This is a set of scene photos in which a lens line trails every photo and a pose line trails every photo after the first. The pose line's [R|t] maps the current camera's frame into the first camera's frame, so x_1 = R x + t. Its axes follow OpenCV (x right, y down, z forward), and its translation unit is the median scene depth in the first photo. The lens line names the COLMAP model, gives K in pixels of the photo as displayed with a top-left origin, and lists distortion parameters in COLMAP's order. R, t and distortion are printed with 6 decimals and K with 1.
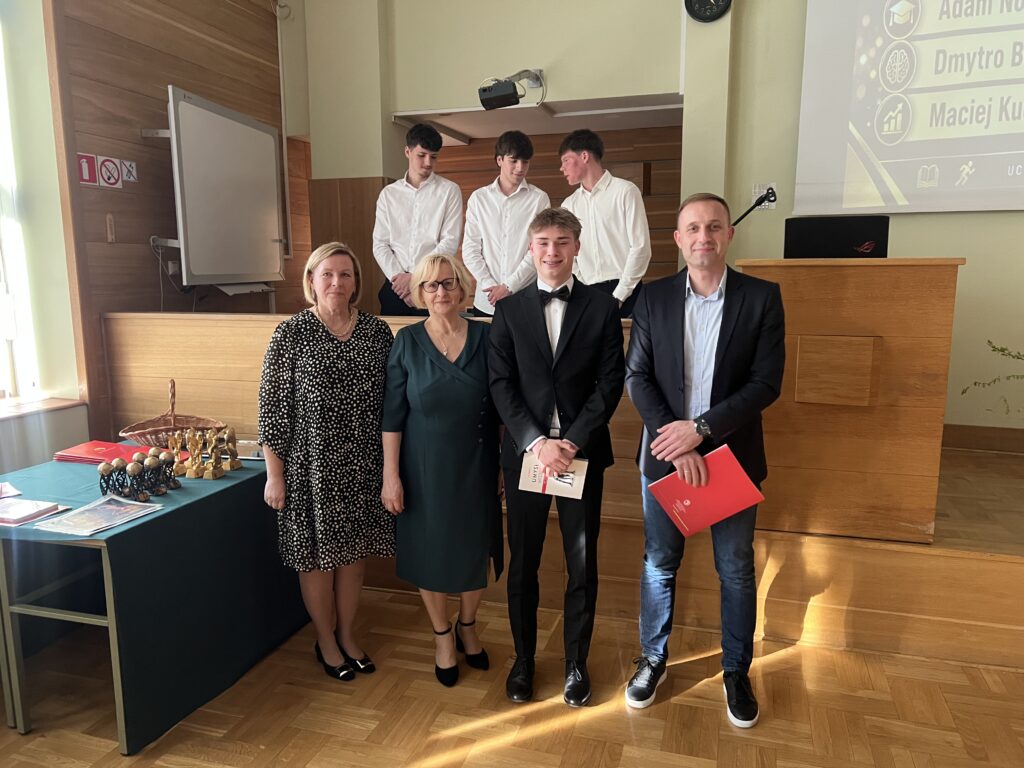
lens RADIAL K [[769.1, 0, 506.4], [0, 769.1, 390.4], [0, 0, 1]] dist [0.036461, -0.038552]
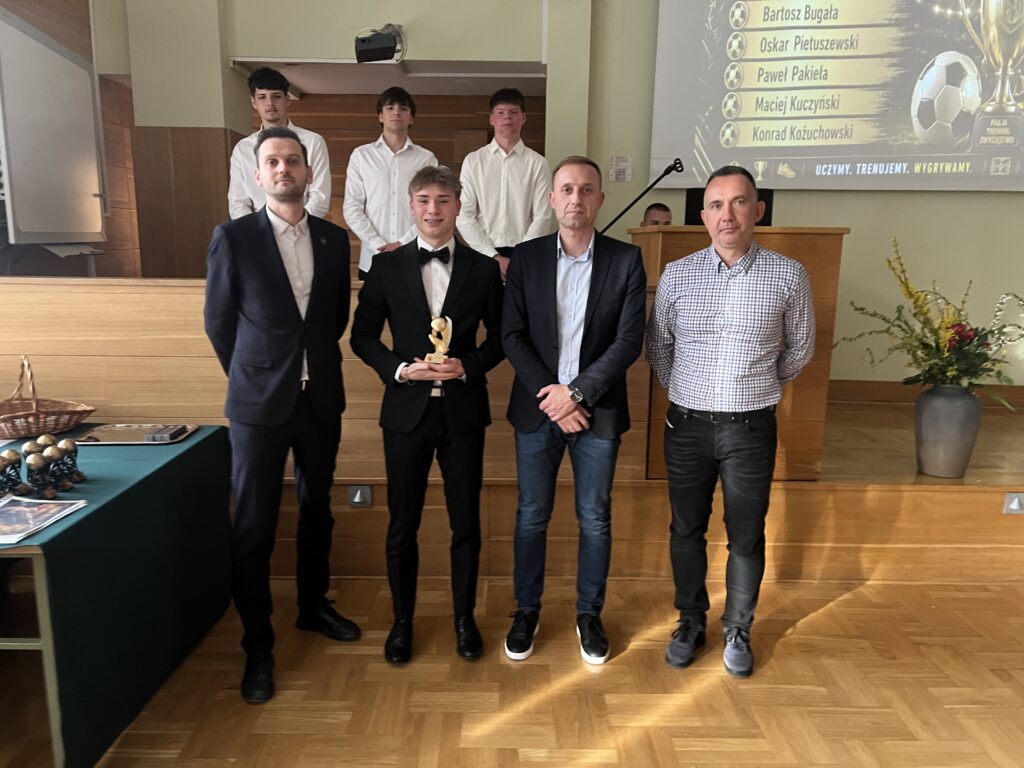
lens RADIAL K [[769.1, 0, 507.0], [0, 769.1, 387.9], [0, 0, 1]] dist [0.036461, -0.038552]
pose [[0.954562, -0.039561, 0.295374, -0.171636], [0.030224, 0.998891, 0.036112, 0.005587], [-0.296475, -0.025544, 0.954699, 0.041571]]
